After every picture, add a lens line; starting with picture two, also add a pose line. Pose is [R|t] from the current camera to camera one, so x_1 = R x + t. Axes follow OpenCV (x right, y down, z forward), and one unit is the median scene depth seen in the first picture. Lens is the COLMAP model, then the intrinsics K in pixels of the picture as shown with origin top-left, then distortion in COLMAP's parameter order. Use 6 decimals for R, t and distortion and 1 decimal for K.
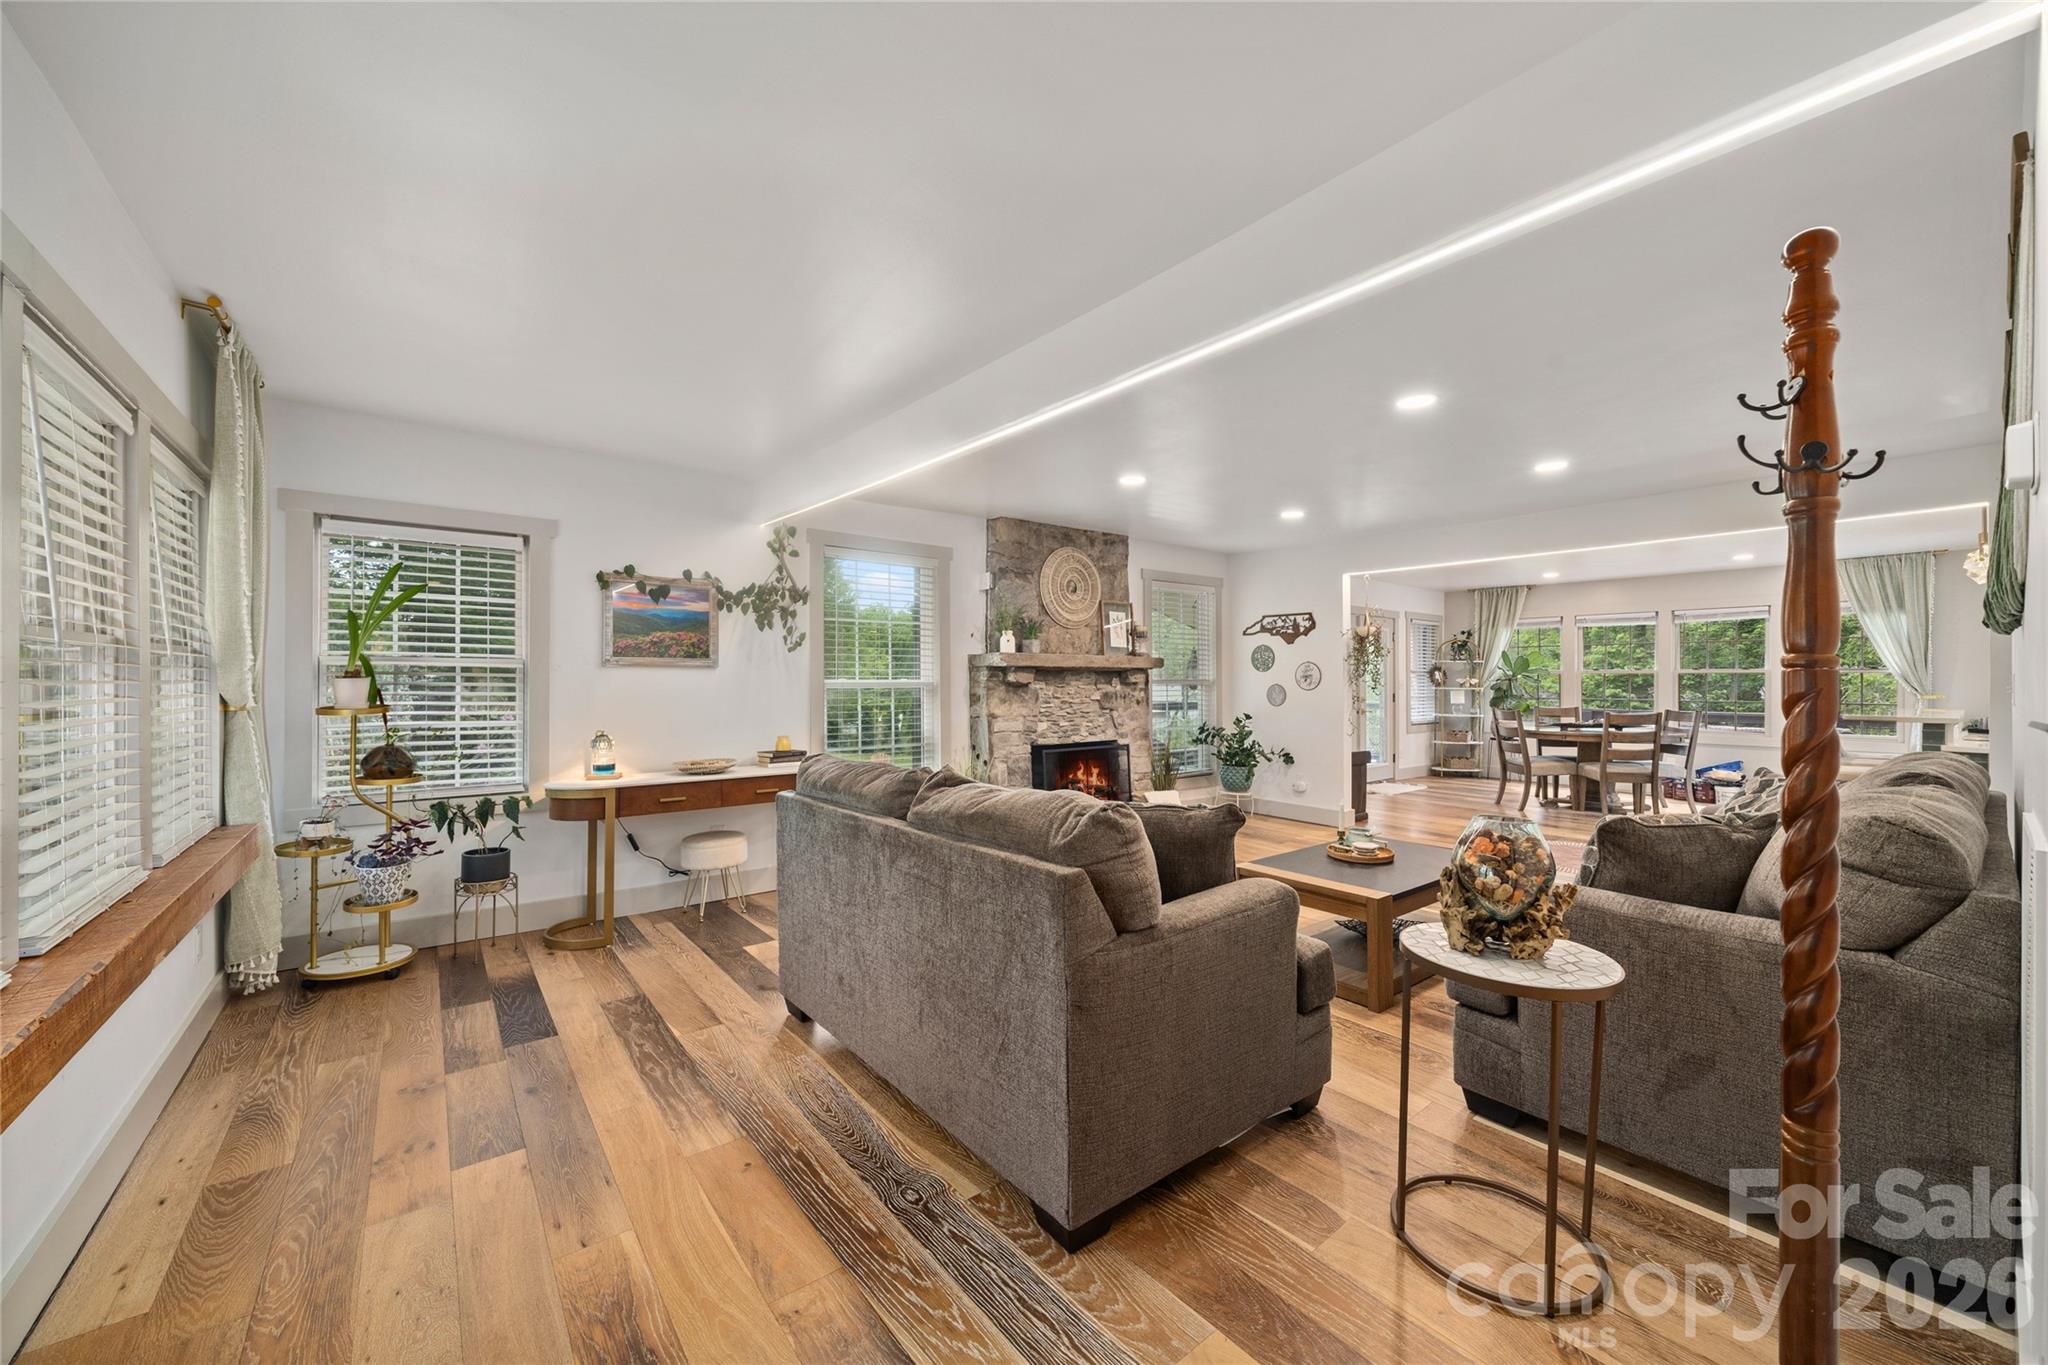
lens RADIAL K [[798.8, 0, 1009.4], [0, 798.8, 680.0], [0, 0, 1]] dist [-0.002459, -0.000330]
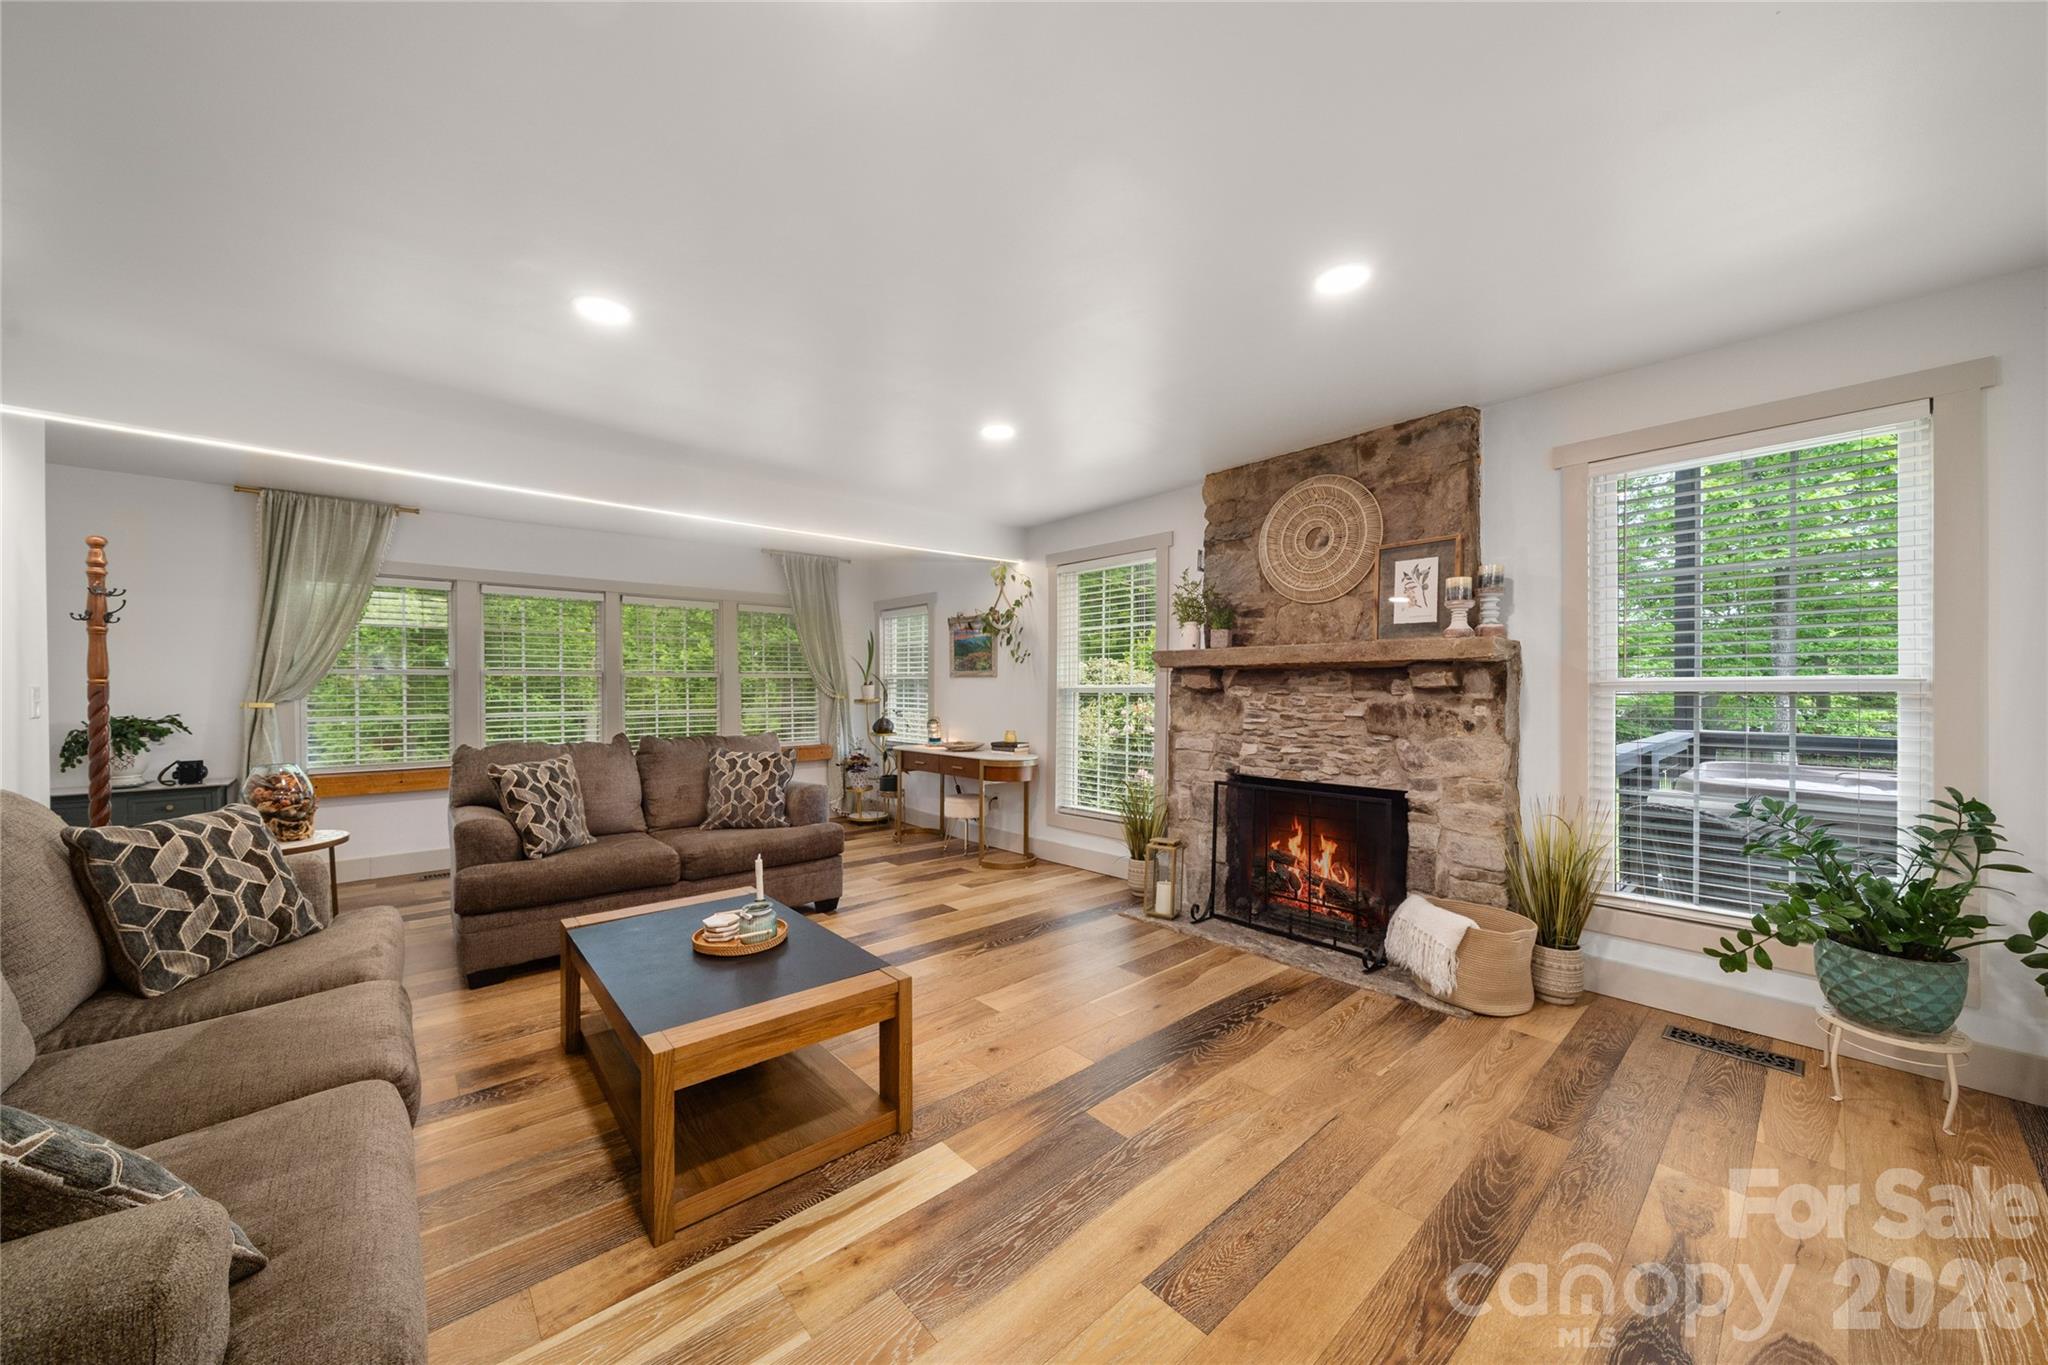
lens RADIAL K [[716.5, 0, 1006.9], [0, 716.5, 692.0], [0, 0, 1]] dist [-0.004092, -0.000213]
pose [[0.040600, 0.006844, -0.999152, 0.608017], [0.003702, 0.999969, 0.007000, 0.001553], [0.999169, -0.003983, 0.040573, 0.690109]]
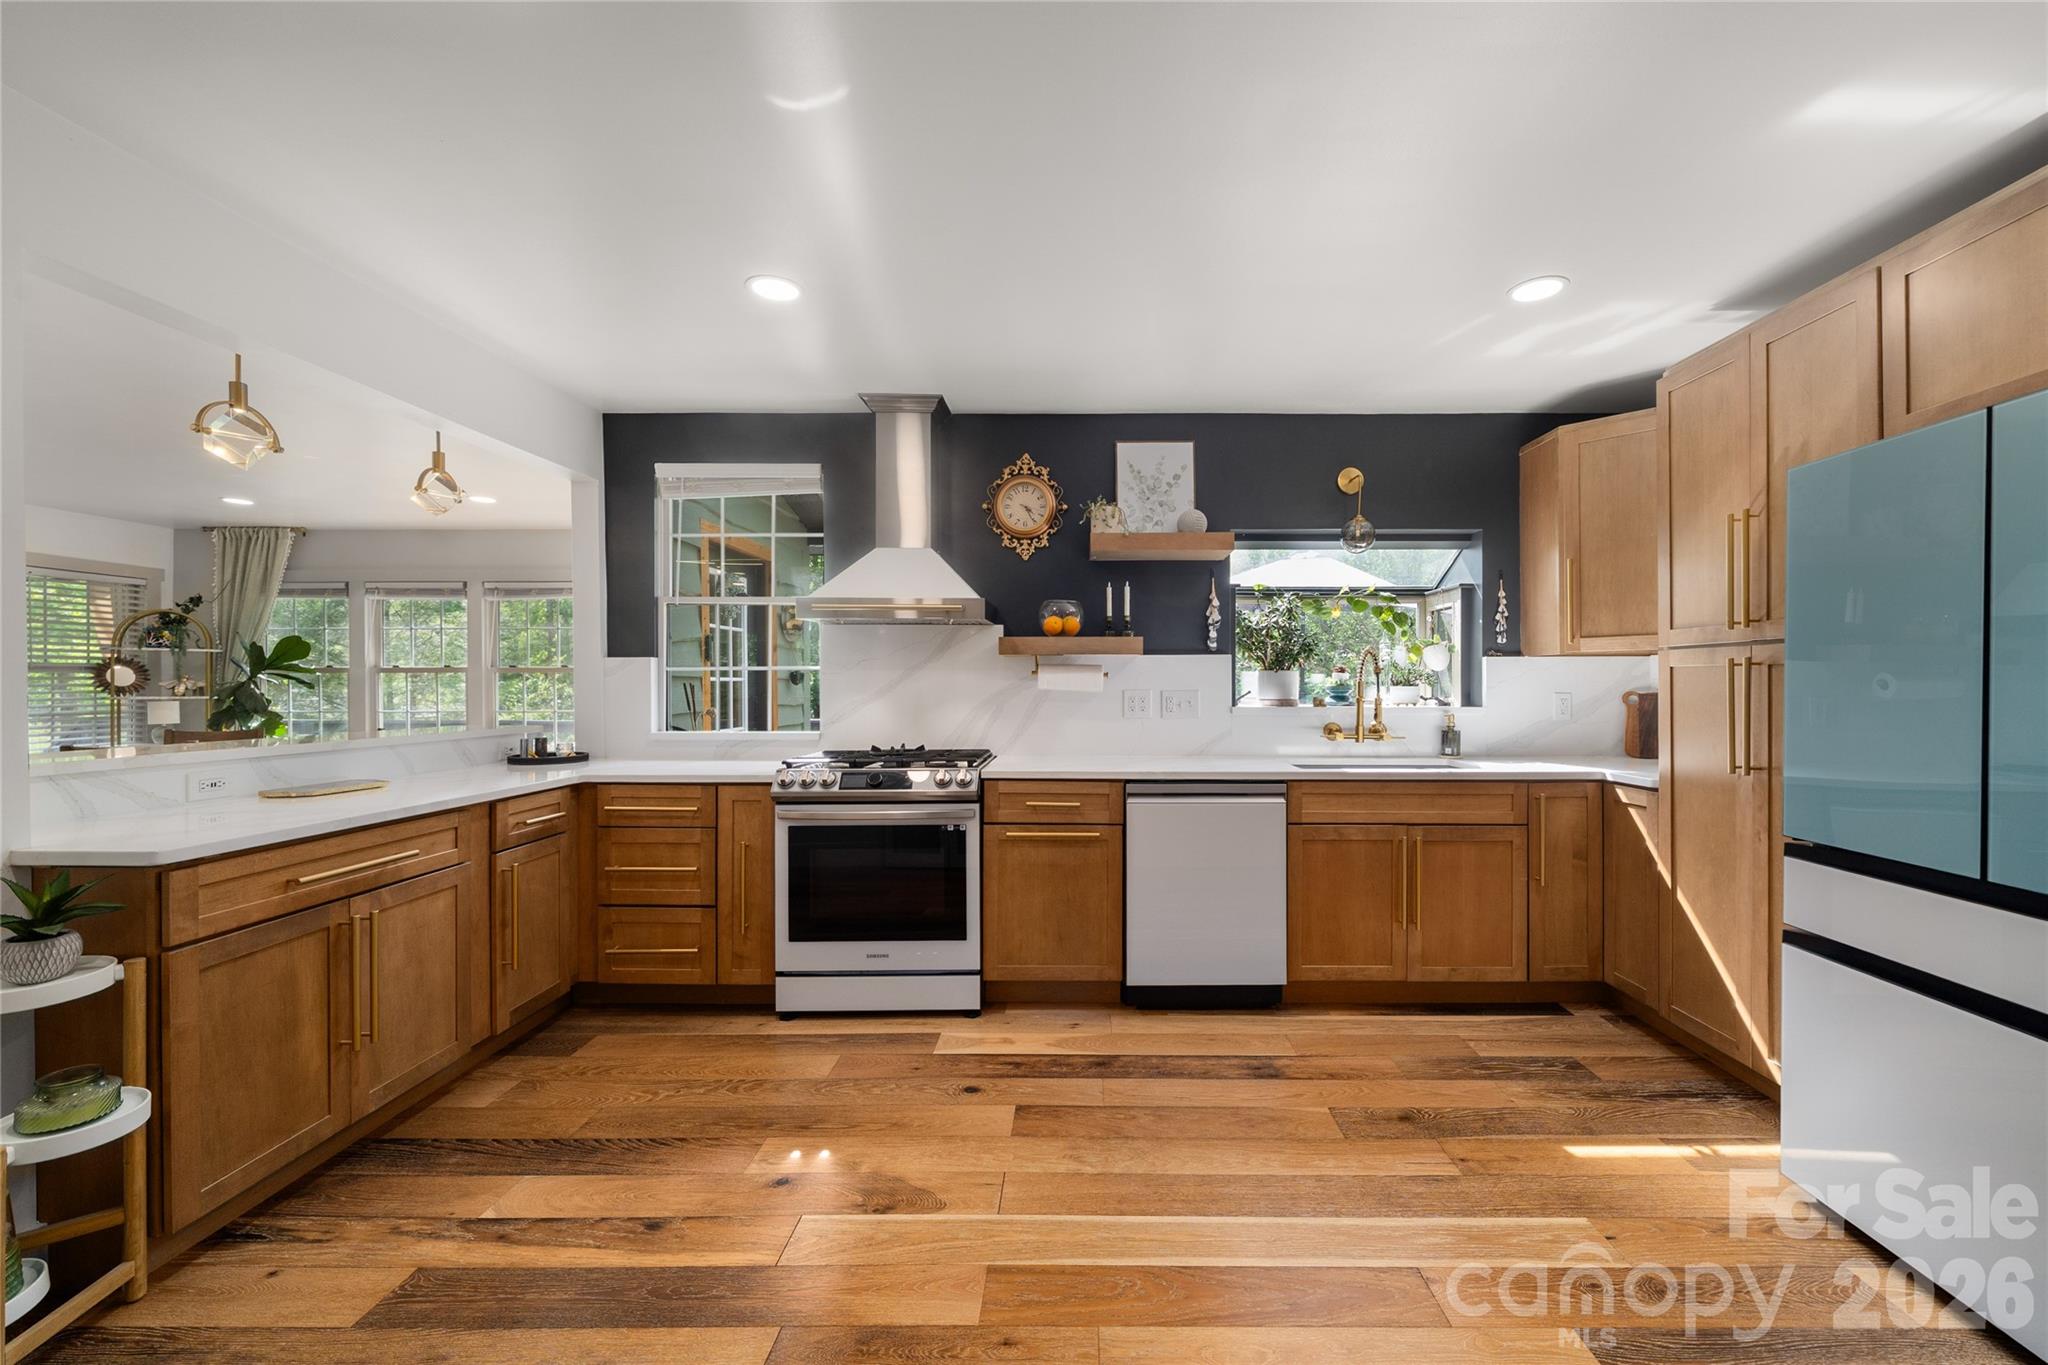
lens RADIAL K [[798.8, 0, 1075.3], [0, 798.8, 683.7], [0, 0, 1]] dist [-0.002459, -0.000330]
pose [[0.630728, -0.004169, 0.775993, 0.805942], [0.002123, 0.999991, 0.003647, 0.000530], [-0.776001, -0.000653, 0.630731, 0.206864]]
